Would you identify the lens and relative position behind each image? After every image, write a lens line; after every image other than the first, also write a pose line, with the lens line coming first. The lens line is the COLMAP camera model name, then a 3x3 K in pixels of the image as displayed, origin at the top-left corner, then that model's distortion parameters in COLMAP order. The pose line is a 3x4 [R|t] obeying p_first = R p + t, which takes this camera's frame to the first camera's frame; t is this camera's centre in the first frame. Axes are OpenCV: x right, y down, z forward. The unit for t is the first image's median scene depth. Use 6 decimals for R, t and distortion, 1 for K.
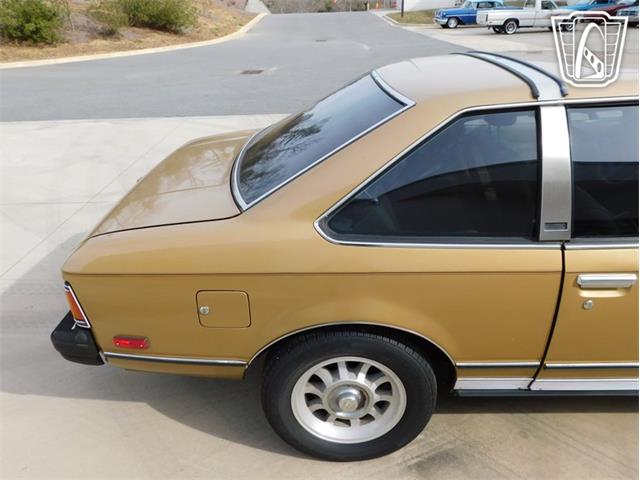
lens RADIAL K [[469.2, 0, 316.3], [0, 469.2, 237.5], [0, 0, 1]] dist [-0.017660, 0.020506]
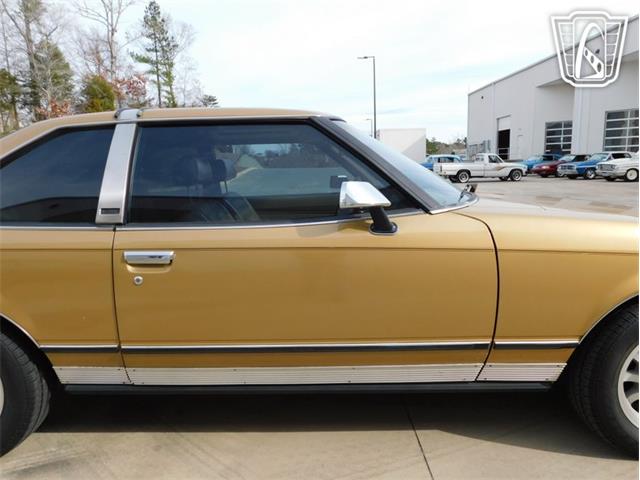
lens RADIAL K [[469.2, 0, 317.7], [0, 469.2, 241.9], [0, 0, 1]] dist [-0.017660, 0.020506]
pose [[0.999916, 0.011047, 0.006762, 0.812600], [-0.008561, 0.955452, -0.295021, 0.309472], [-0.009720, 0.294938, 0.955467, -0.085085]]
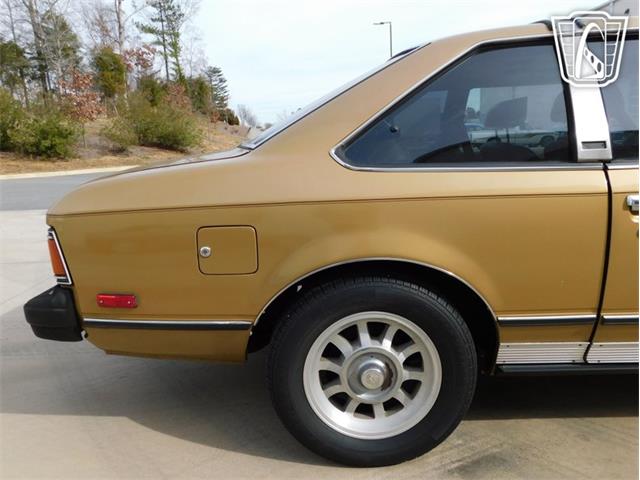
lens RADIAL K [[469.2, 0, 316.6], [0, 469.2, 239.8], [0, 0, 1]] dist [-0.017660, 0.020506]
pose [[0.999941, -0.006791, 0.008490, -0.033122], [0.008670, 0.969275, -0.245827, 0.297555], [-0.006560, 0.245886, 0.969277, 0.125255]]
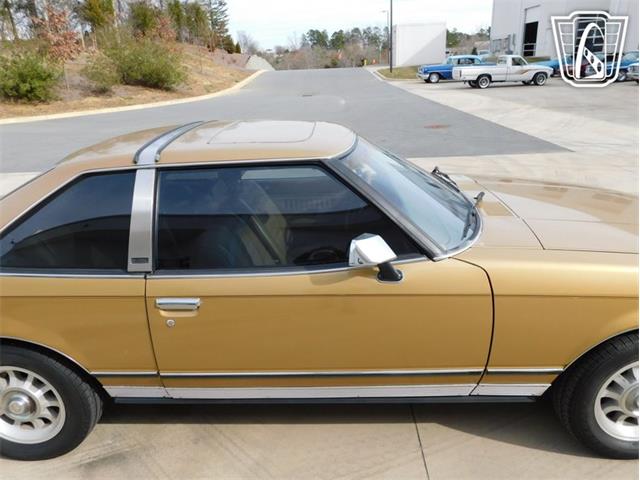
lens RADIAL K [[469.2, 0, 317.3], [0, 469.2, 239.6], [0, 0, 1]] dist [-0.017660, 0.020506]
pose [[0.999728, -0.001093, -0.023292, 0.816548], [-0.001146, 0.995388, -0.095928, 0.032203], [0.023290, 0.095928, 0.995116, -0.222187]]
